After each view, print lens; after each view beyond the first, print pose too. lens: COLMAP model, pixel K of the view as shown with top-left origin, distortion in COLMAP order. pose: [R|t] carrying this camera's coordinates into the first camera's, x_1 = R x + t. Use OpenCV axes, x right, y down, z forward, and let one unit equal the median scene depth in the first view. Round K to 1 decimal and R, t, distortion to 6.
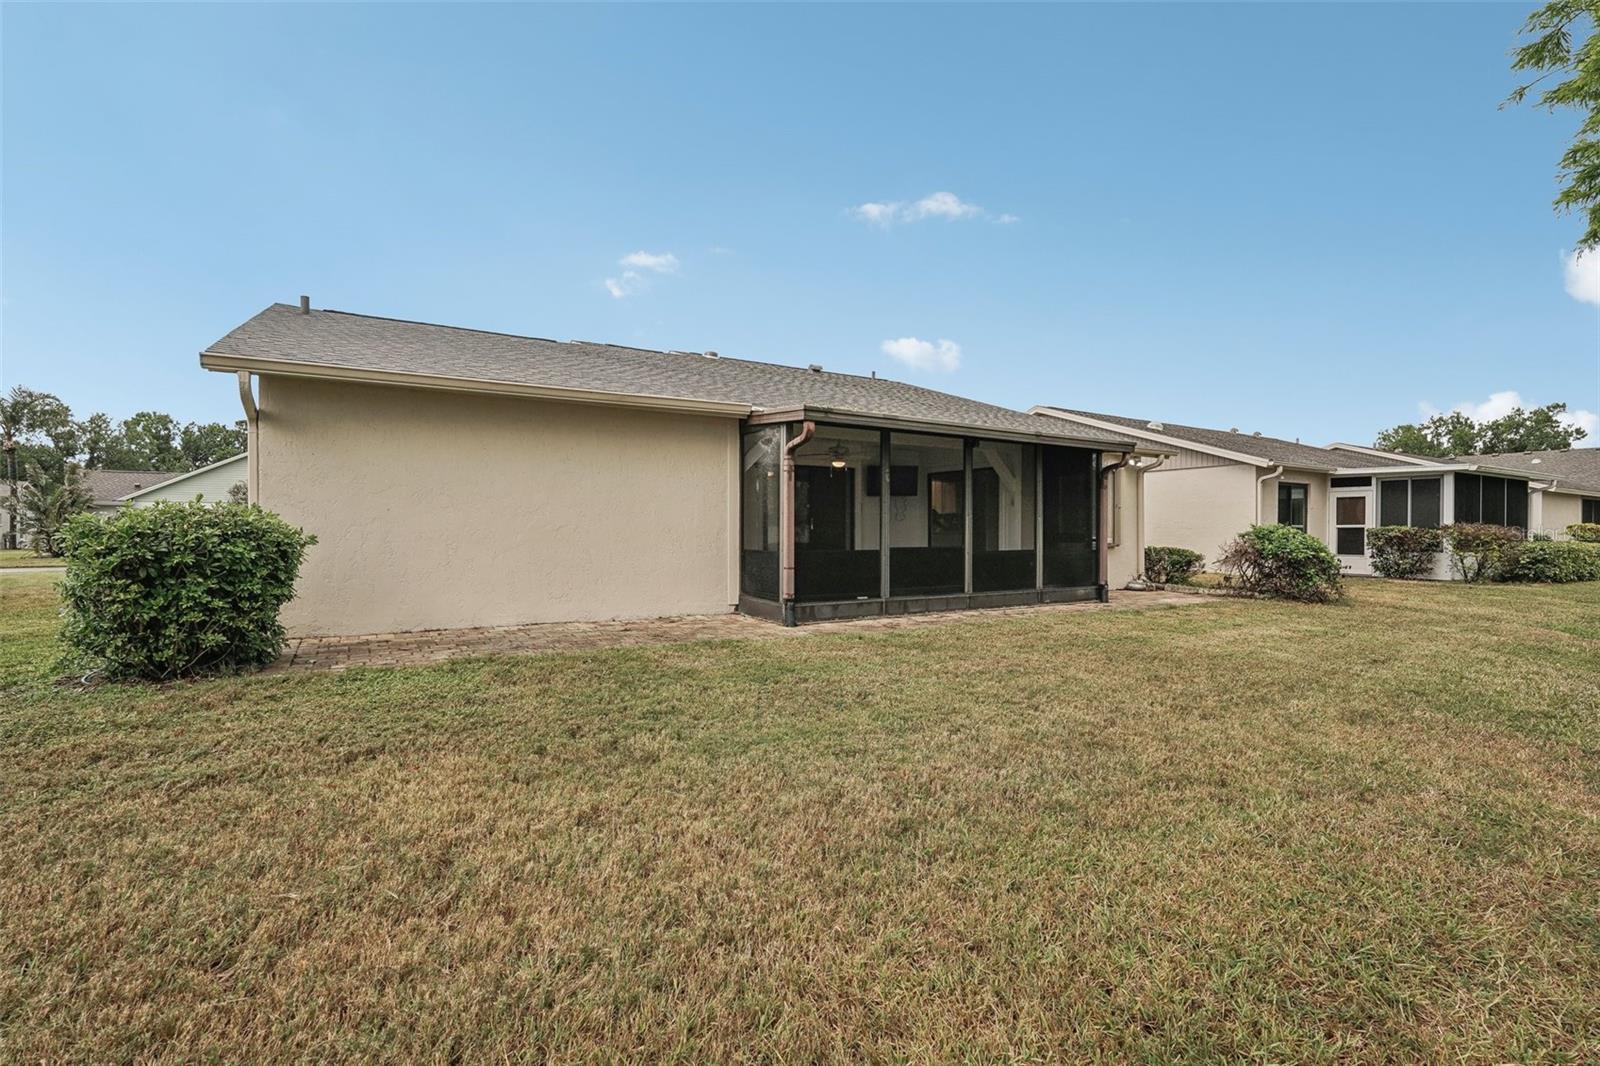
lens RADIAL K [[727.9, 0, 793.2], [0, 727.9, 530.2], [0, 0, 1]] dist [-0.016179, 0.009386]
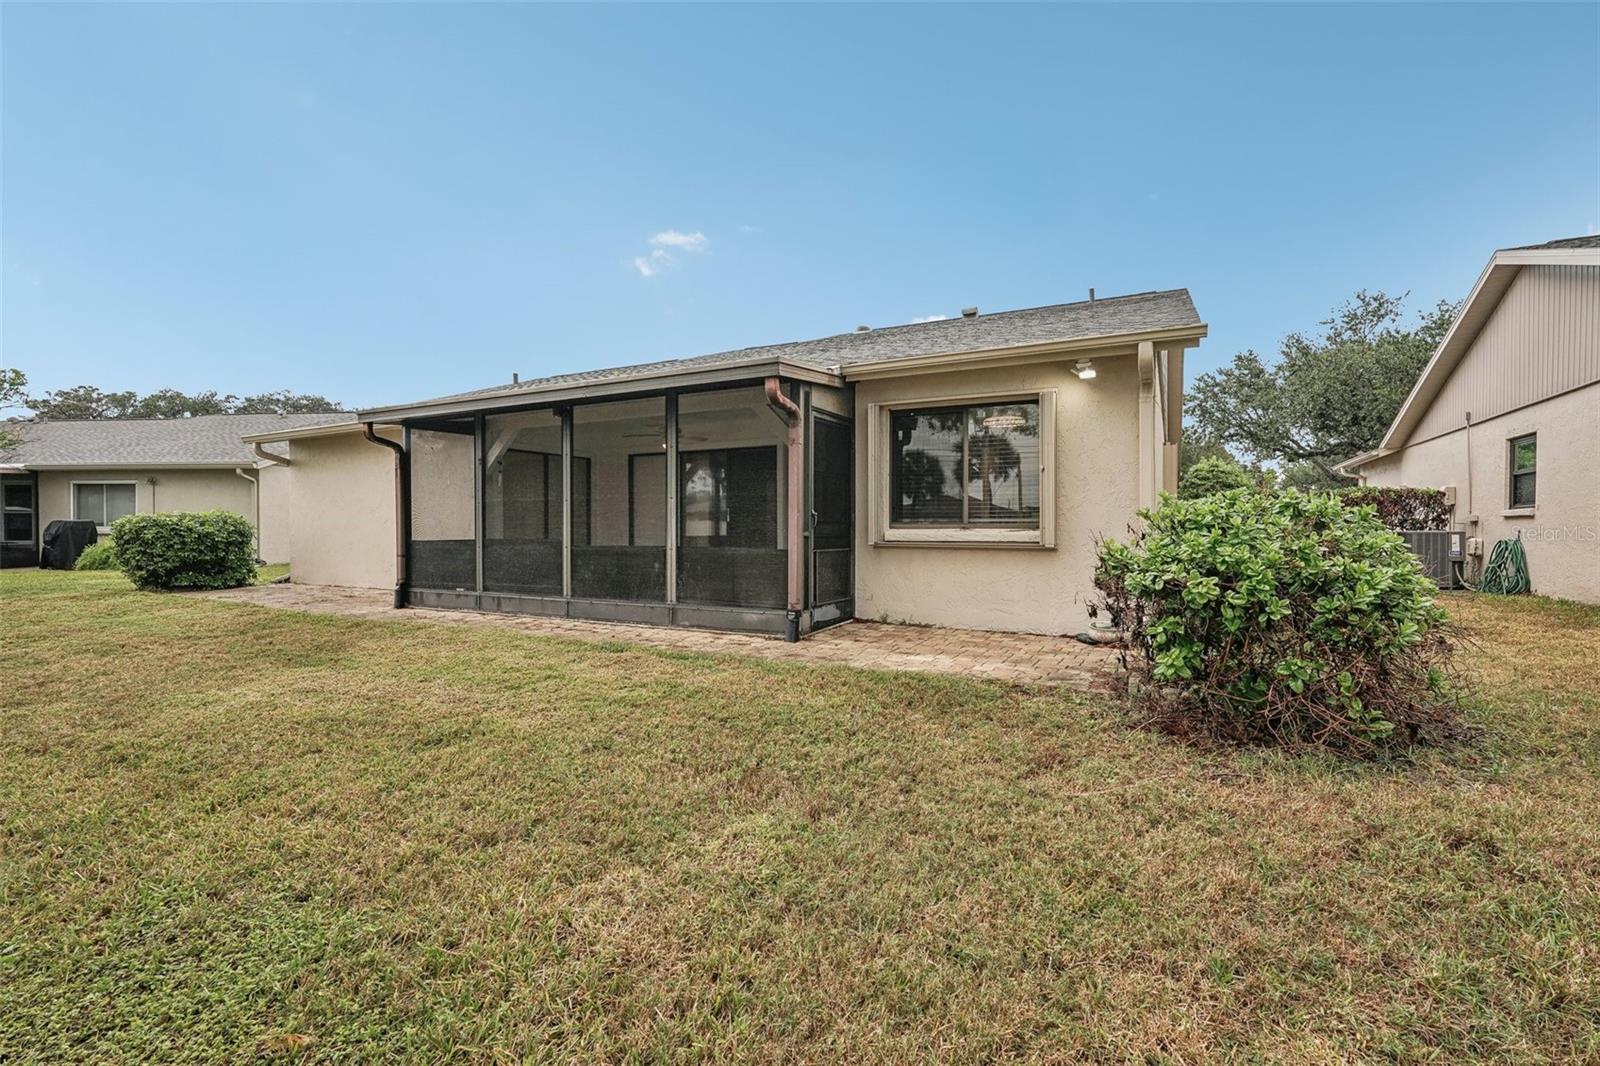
lens RADIAL K [[727.9, 0, 793.2], [0, 727.9, 530.2], [0, 0, 1]] dist [-0.016179, 0.009386]
pose [[0.504003, -0.005844, -0.863682, 0.985486], [-0.001081, 0.999972, -0.007397, 0.018175], [0.863701, 0.004662, 0.503983, 0.763742]]
